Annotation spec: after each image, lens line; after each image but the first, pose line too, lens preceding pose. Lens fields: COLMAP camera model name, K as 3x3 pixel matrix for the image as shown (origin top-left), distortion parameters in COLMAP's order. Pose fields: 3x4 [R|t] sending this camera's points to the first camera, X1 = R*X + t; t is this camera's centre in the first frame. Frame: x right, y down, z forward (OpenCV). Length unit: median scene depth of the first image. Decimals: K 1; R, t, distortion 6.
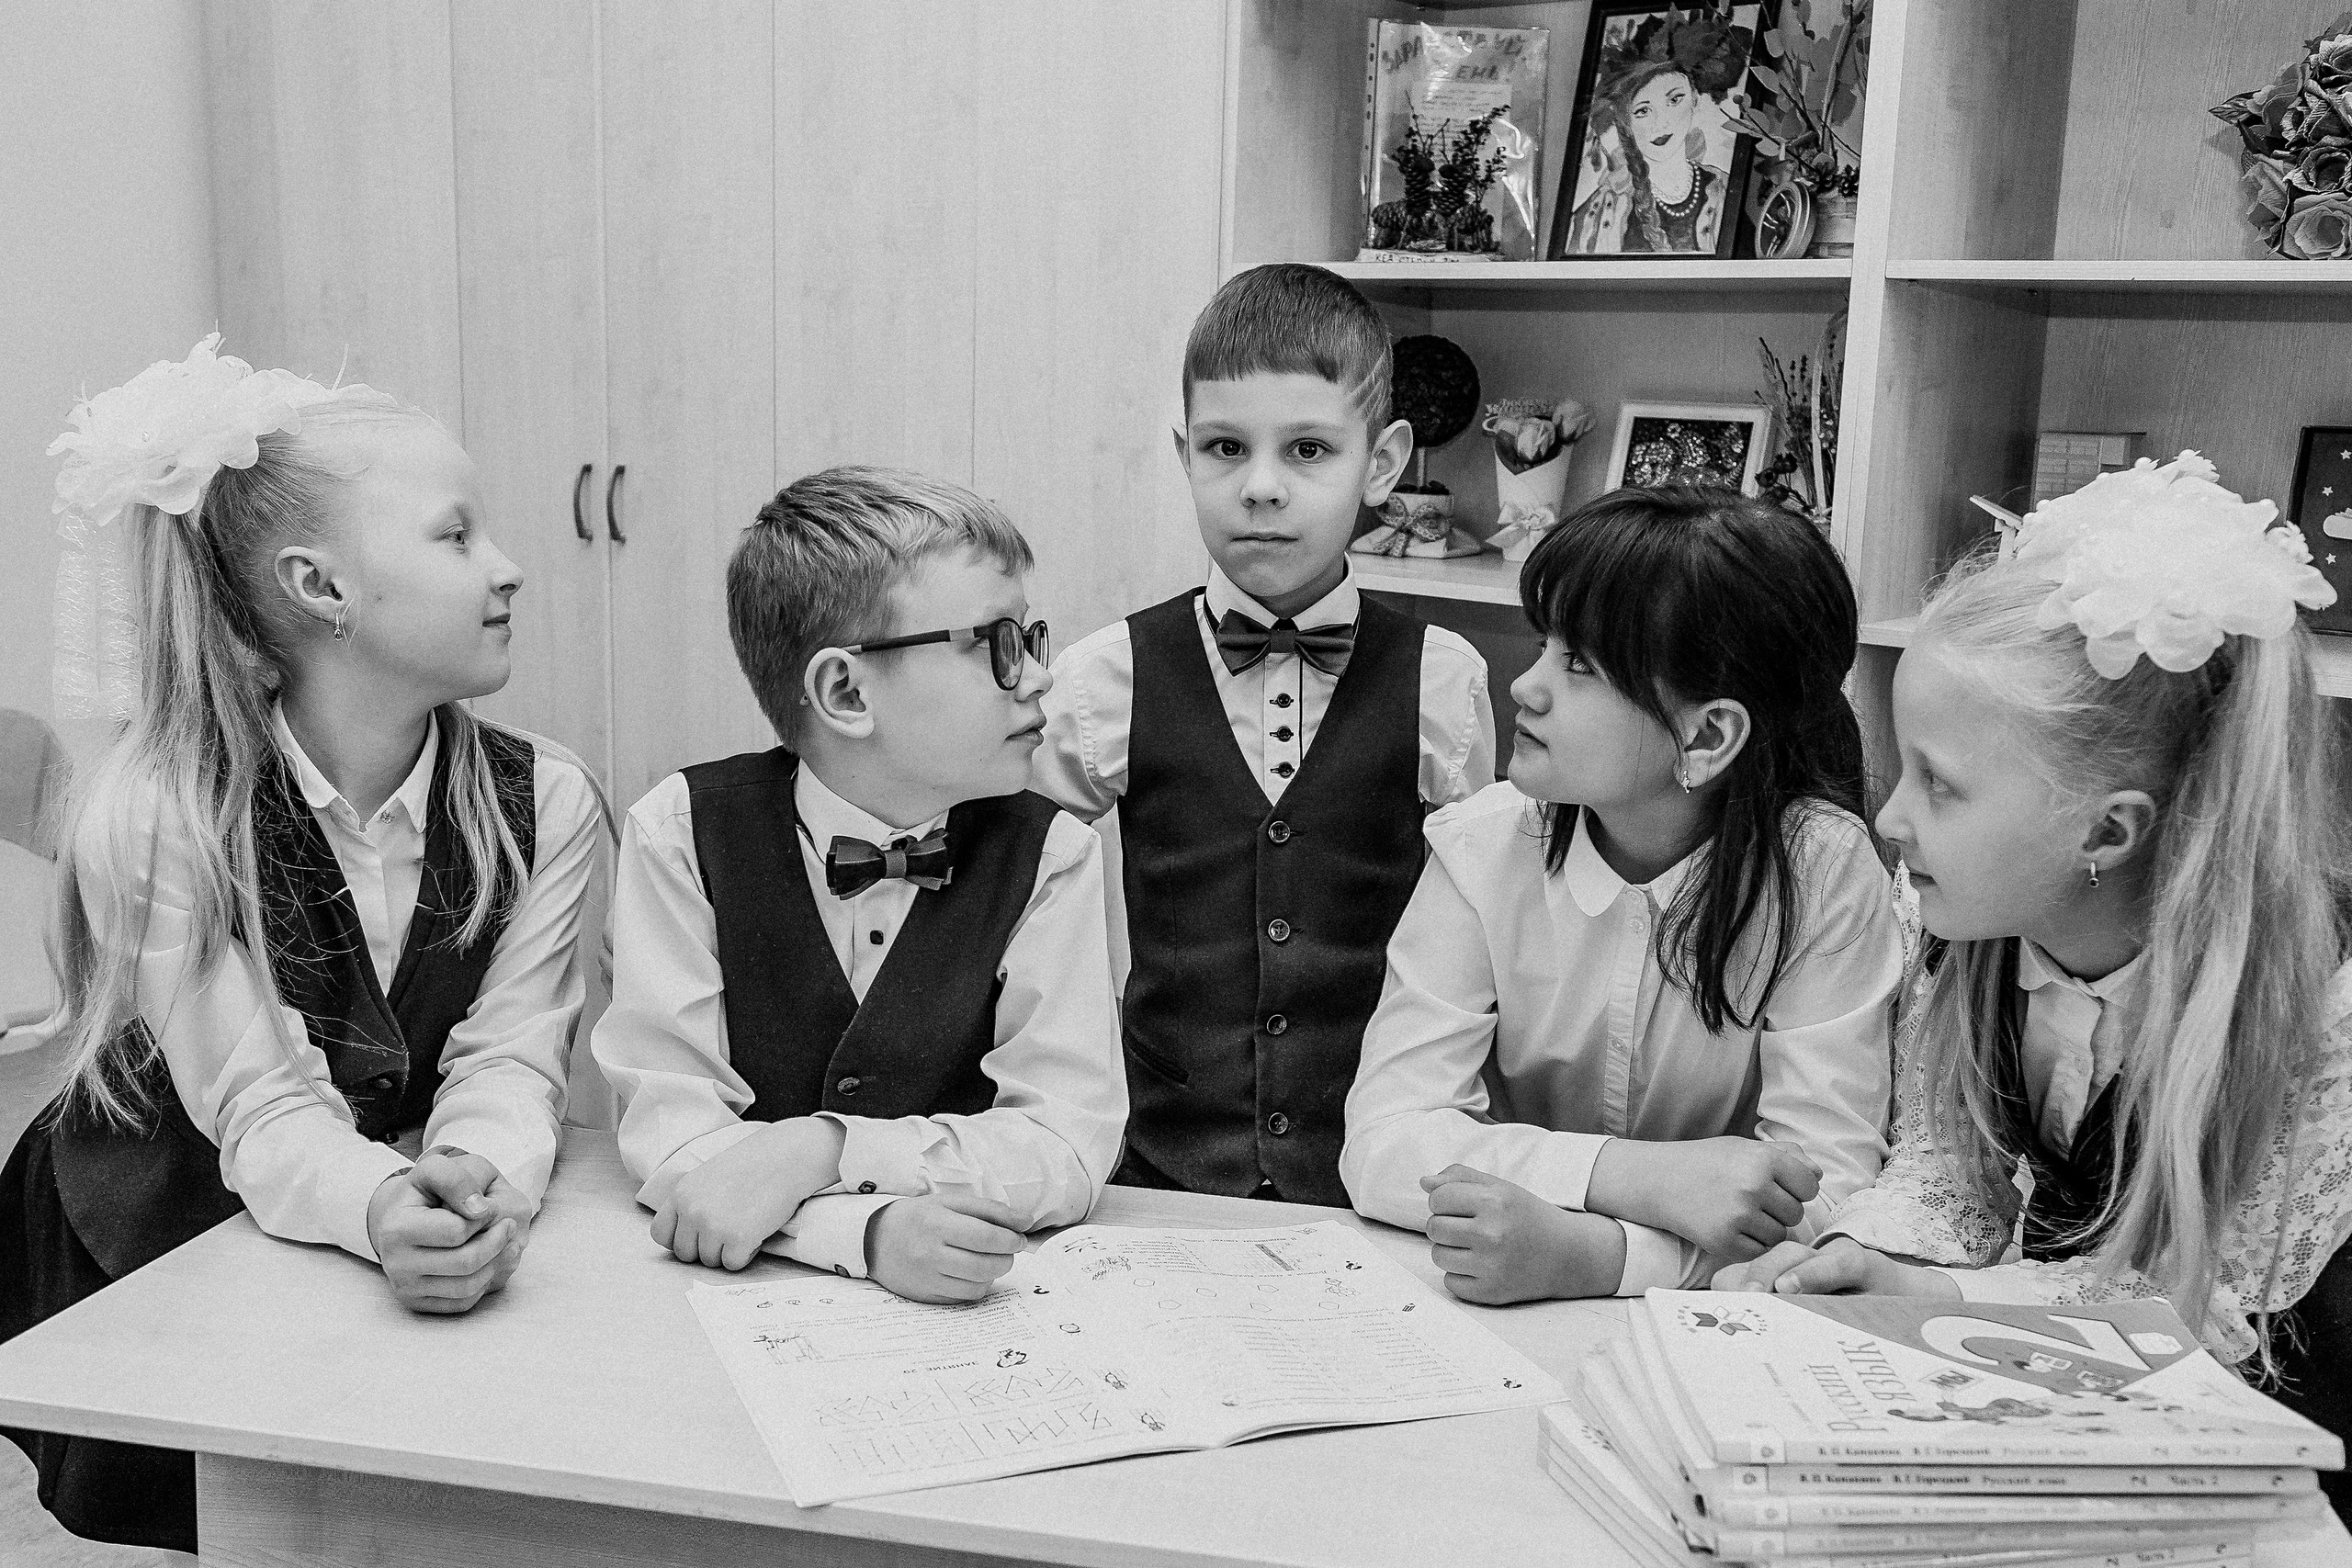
lens RADIAL K [[2271.5, 0, 1172.0], [0, 2271.5, 779.1], [0, 0, 1]] dist [0.009559, 0.001980]
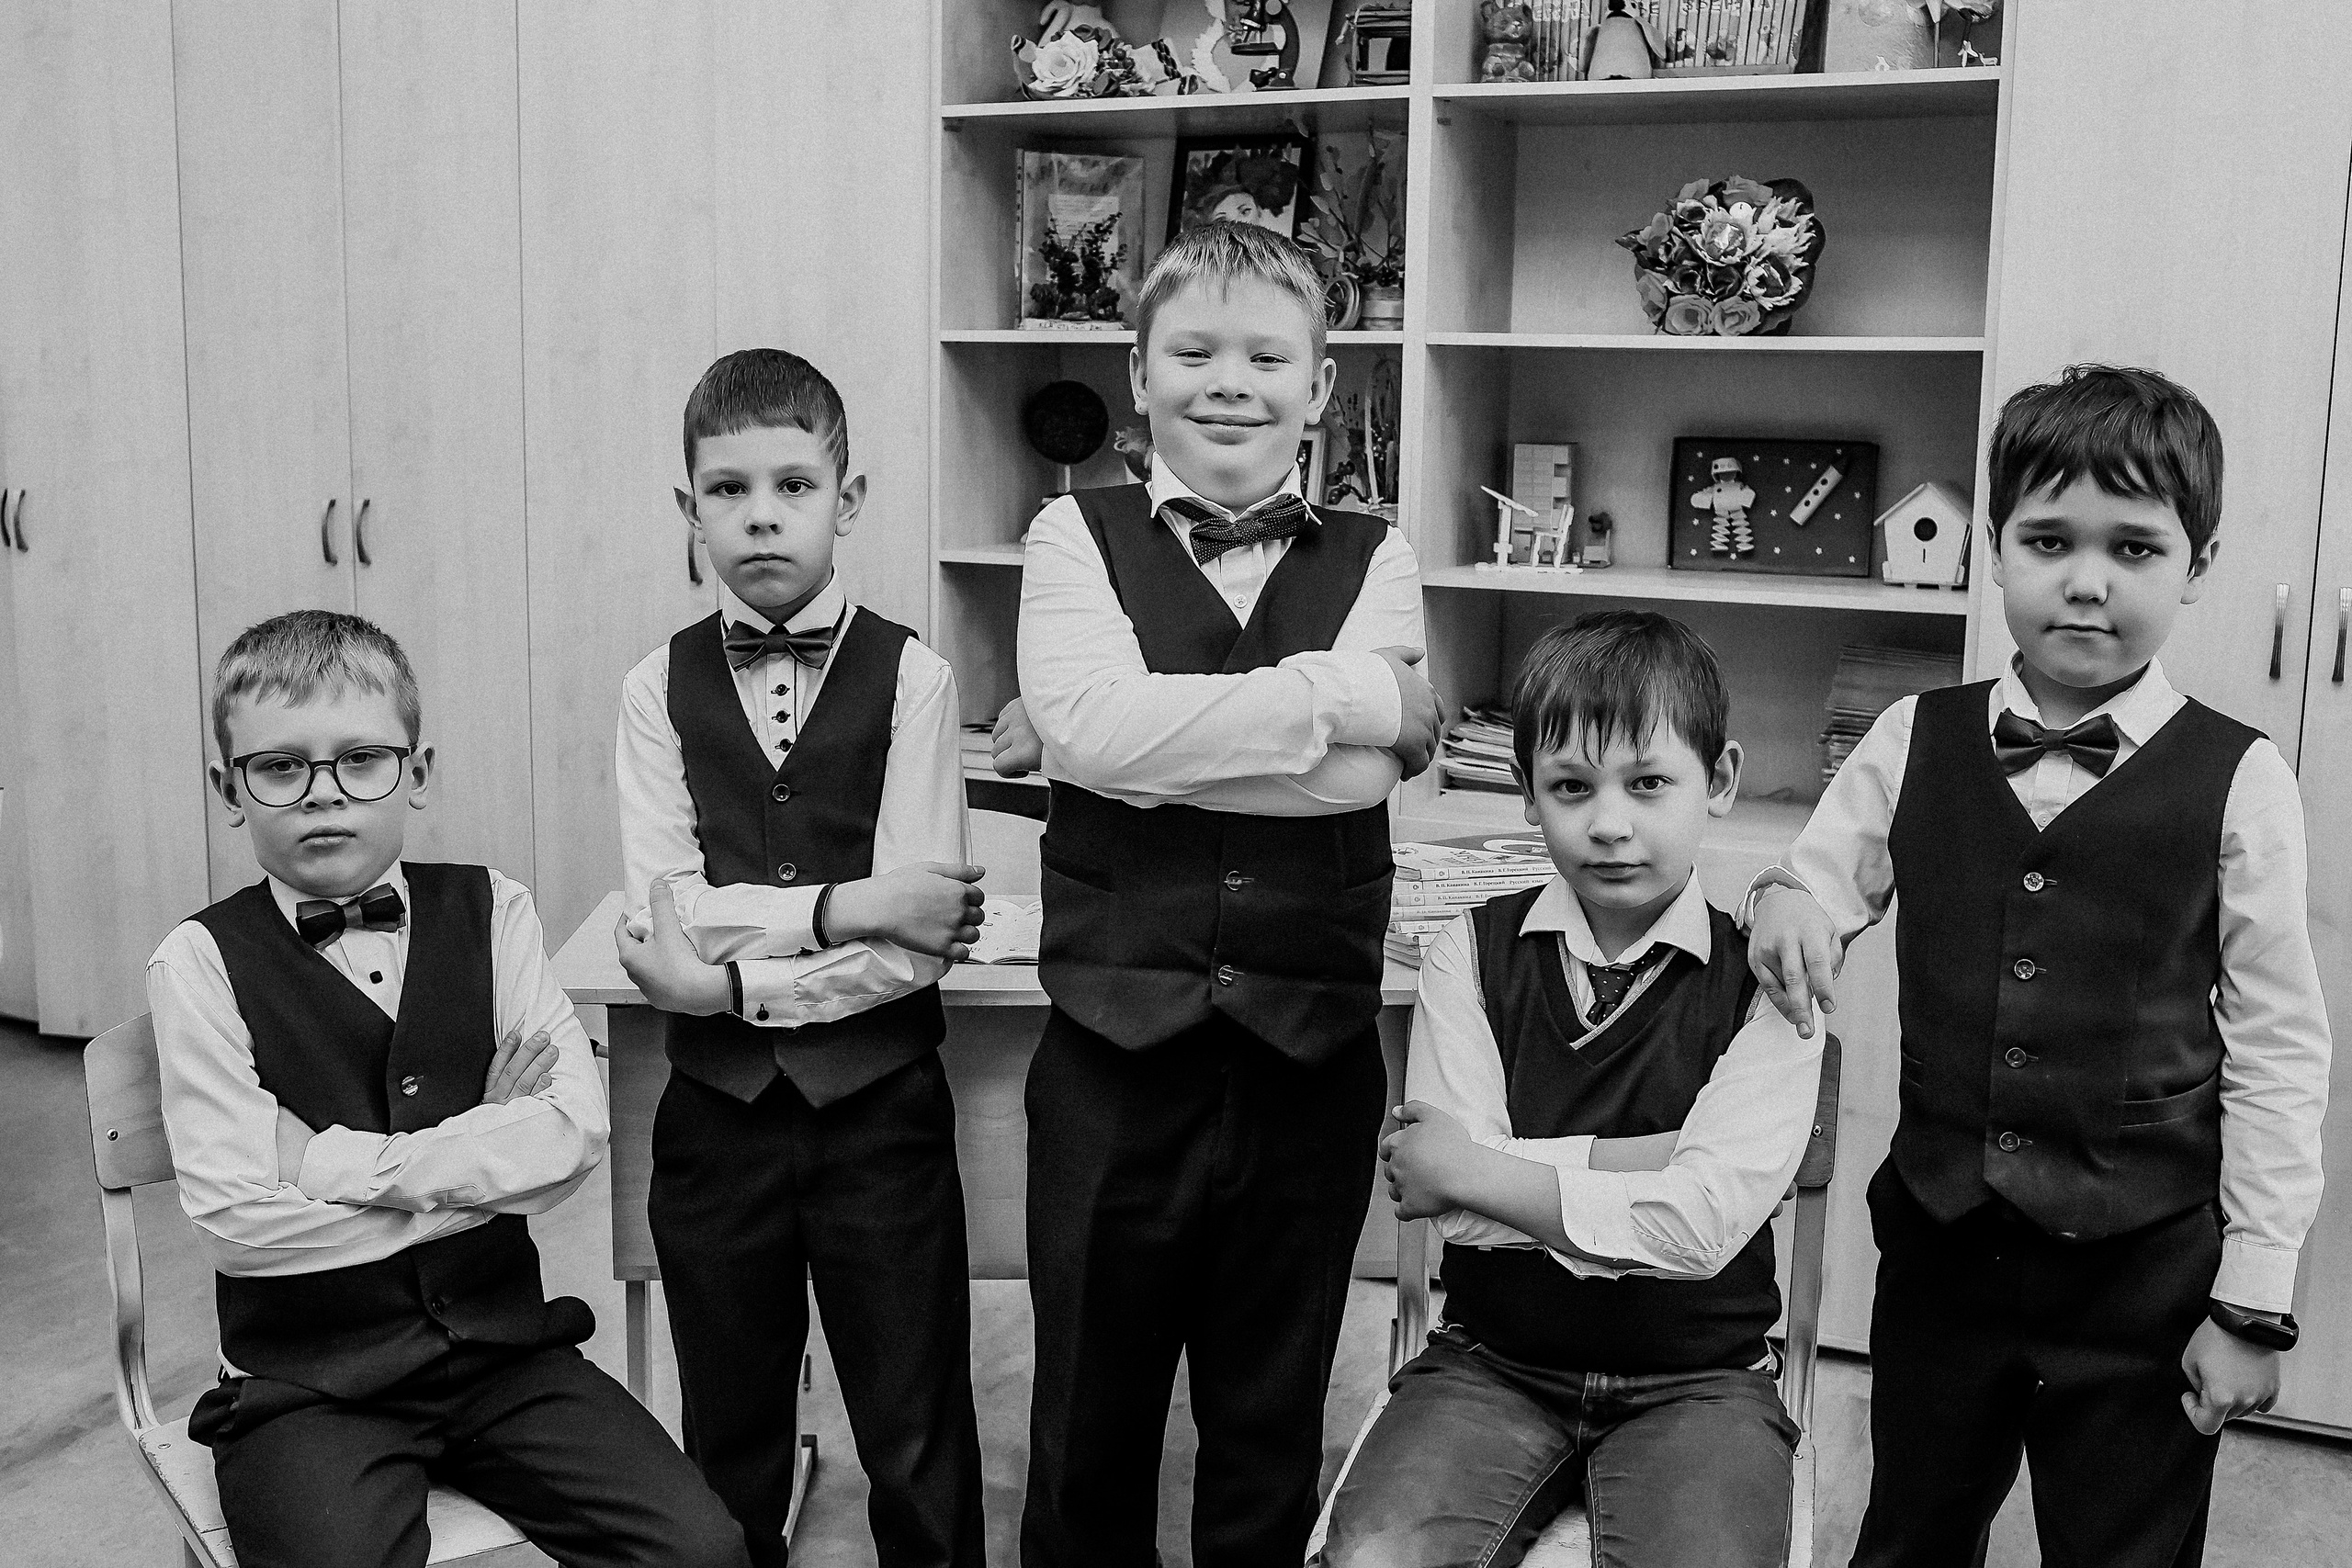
lens RADIAL K [[2480.9, 0, 1157.6], [0, 2480.9, 781.3], [0, 0, 1]] dist [-0.103158, 0.144909]
pose [[0.960792, -0.056418, 0.271471, -0.256364], [0.063205, 0.997867, -0.016316, 0.069572], [-0.269972, 0.032834, 0.962308, -0.423441]]
